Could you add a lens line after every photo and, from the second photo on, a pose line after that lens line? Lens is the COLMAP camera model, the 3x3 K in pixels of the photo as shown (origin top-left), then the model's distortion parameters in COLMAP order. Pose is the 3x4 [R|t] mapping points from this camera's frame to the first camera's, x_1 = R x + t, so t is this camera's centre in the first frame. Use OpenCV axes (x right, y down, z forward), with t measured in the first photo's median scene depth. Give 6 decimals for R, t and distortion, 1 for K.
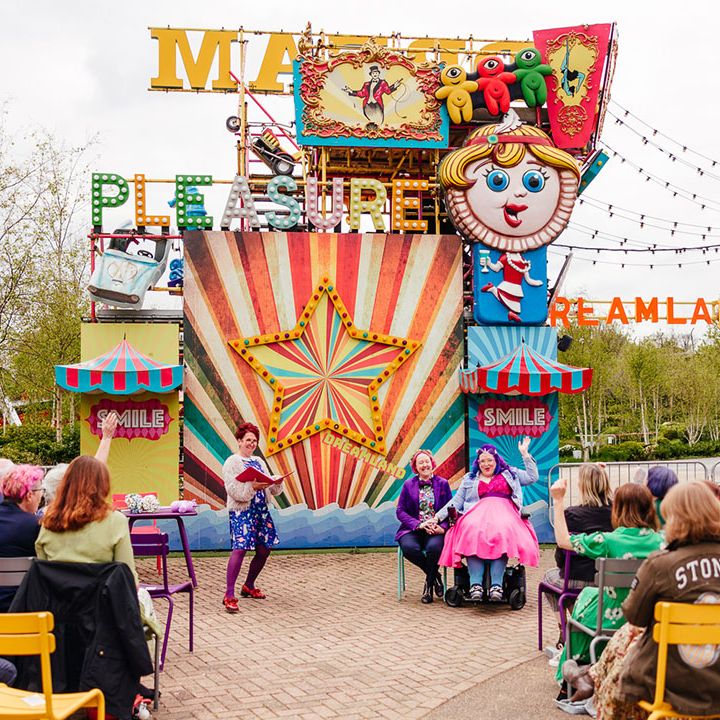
lens RADIAL K [[1050.0, 0, 347.4], [0, 1050.0, 397.7], [0, 0, 1]] dist [0.045294, 0.000000]
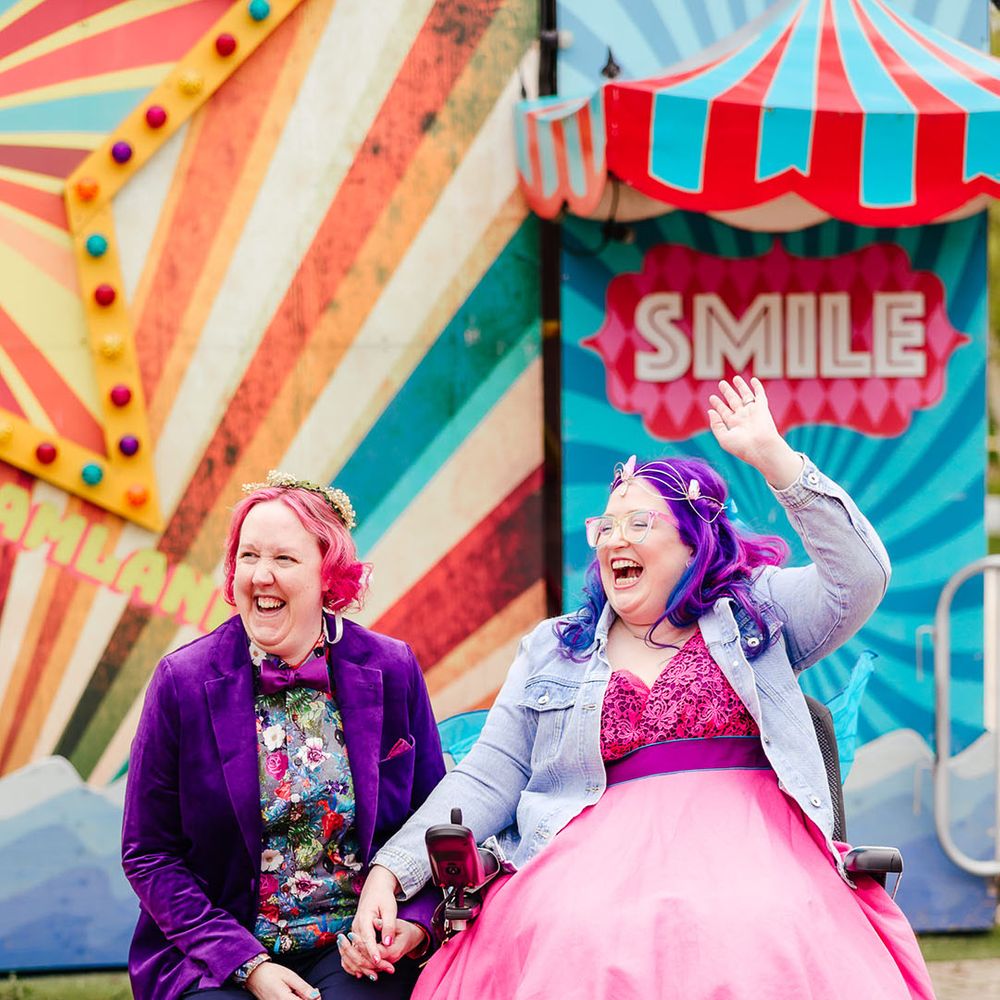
lens RADIAL K [[3422.7, 0, 428.1], [0, 3422.7, 783.0], [0, 0, 1]] dist [0.080316, 0.000000]
pose [[0.997516, -0.012844, 0.069253, 0.042144], [0.003662, 0.991360, 0.131116, 0.016926], [-0.070339, -0.130537, 0.988945, 0.329814]]
